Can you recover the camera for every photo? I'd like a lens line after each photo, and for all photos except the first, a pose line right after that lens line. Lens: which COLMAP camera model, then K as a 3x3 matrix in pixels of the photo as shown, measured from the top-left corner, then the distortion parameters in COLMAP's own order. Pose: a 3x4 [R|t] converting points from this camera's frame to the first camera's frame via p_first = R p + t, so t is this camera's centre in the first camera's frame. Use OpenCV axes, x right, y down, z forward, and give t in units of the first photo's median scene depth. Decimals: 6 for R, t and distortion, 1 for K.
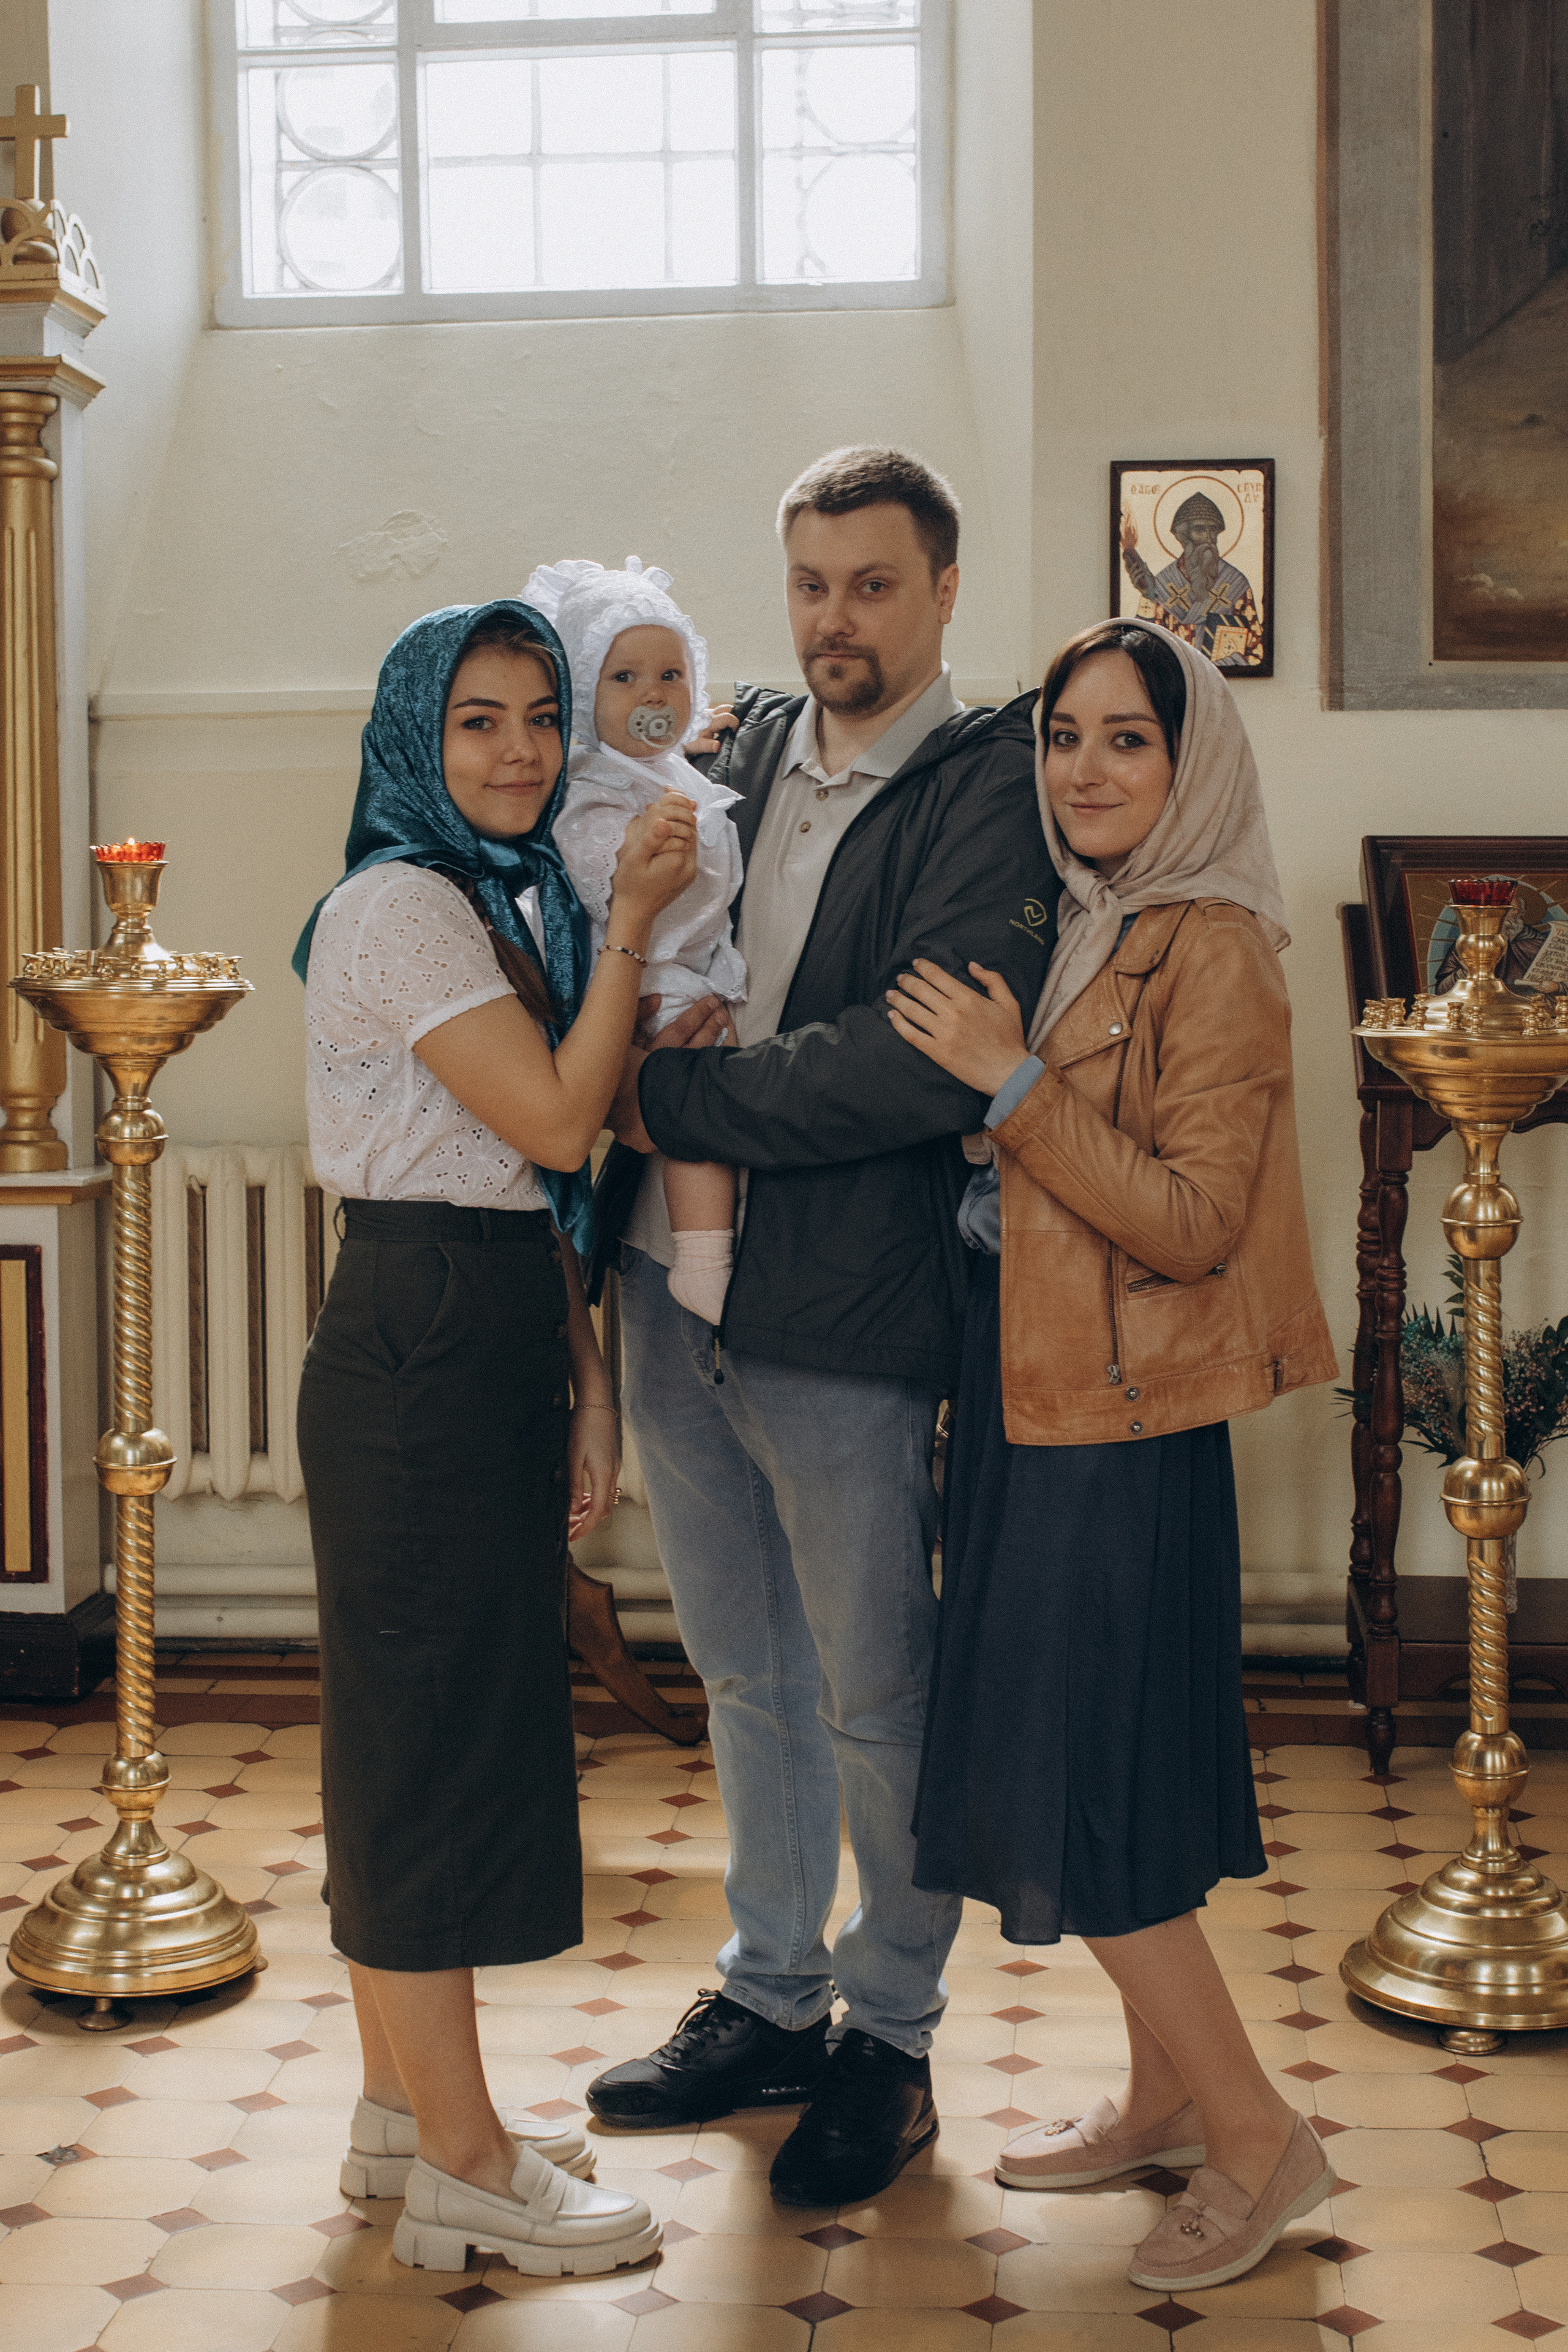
lens RADIAL K [[3869.7, 0, 776.9], [0, 3869.7, 1132.5], [0, 0, 1]] dist [0.048614, 0.048925]
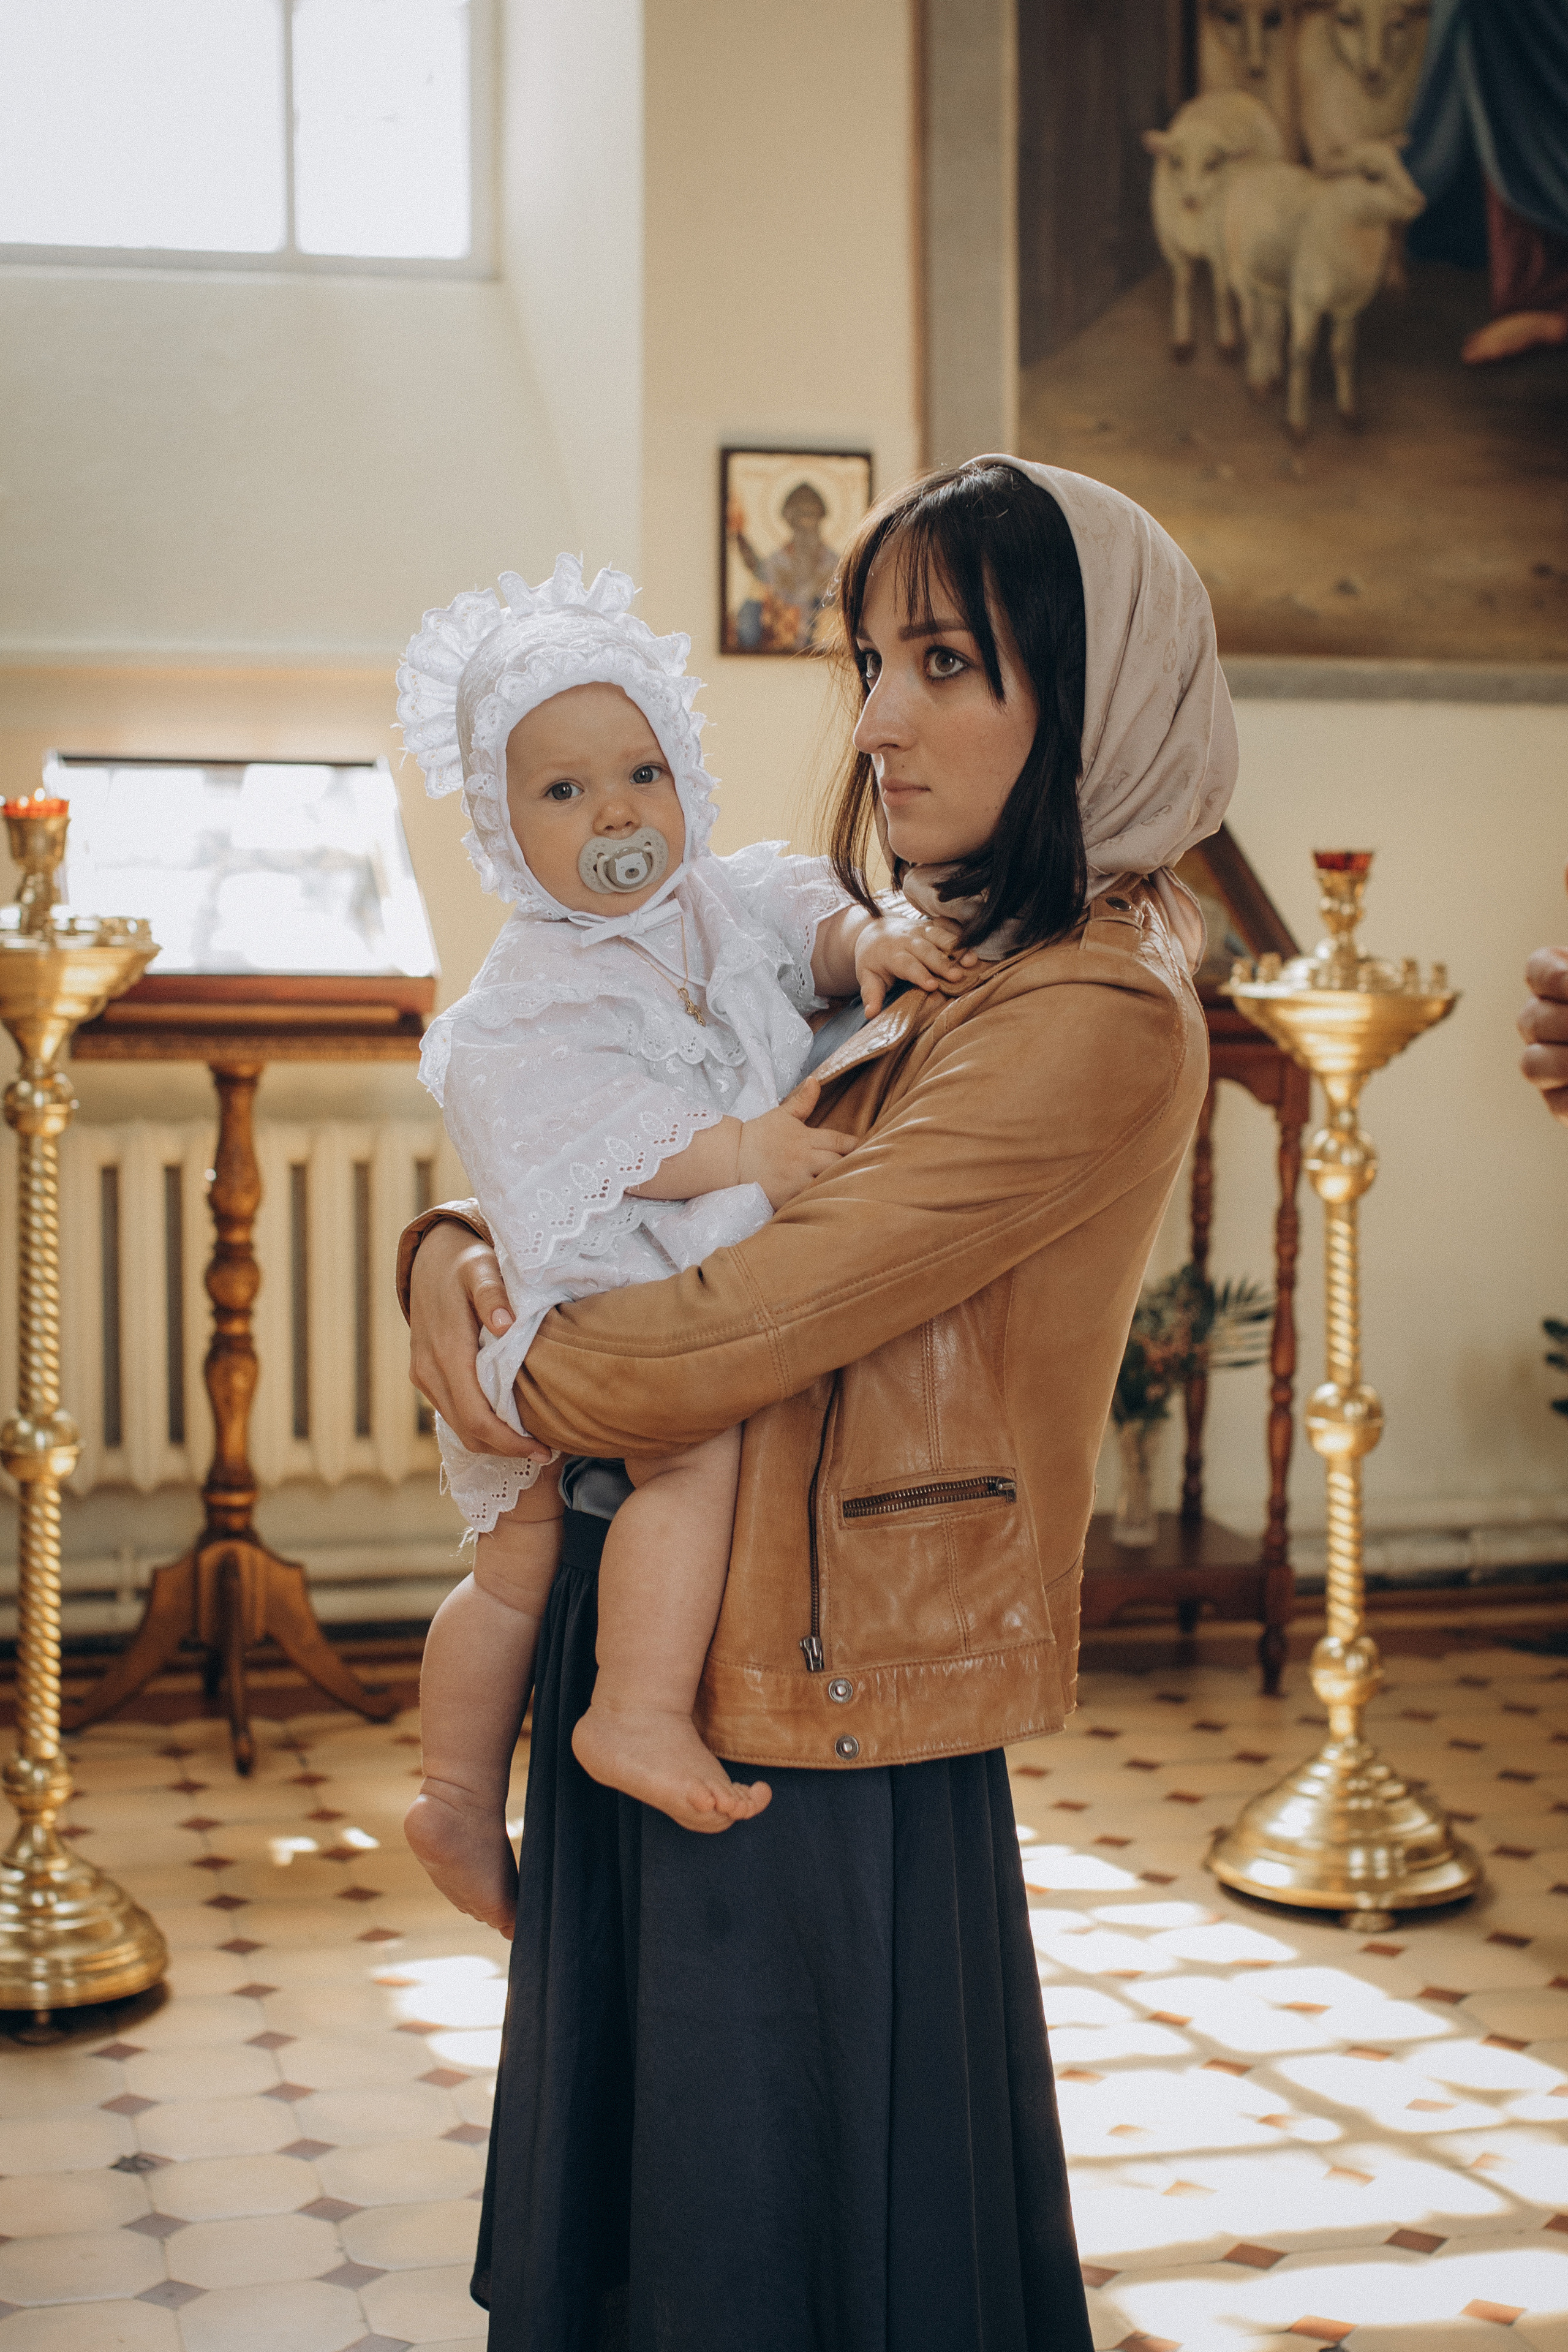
lens RADIAL K [[3869.7, 0, 776.9], [0, 3869.7, 1132.5], [0, 0, 1]] dist [0.048614, 0.048925]
pose [[0.934548, -0.015697, 0.355492, -0.248757], [0.015631, 0.999873, 0.003056, 0.005652], [-0.355495, 0.002701, 0.934674, 0.032266]]
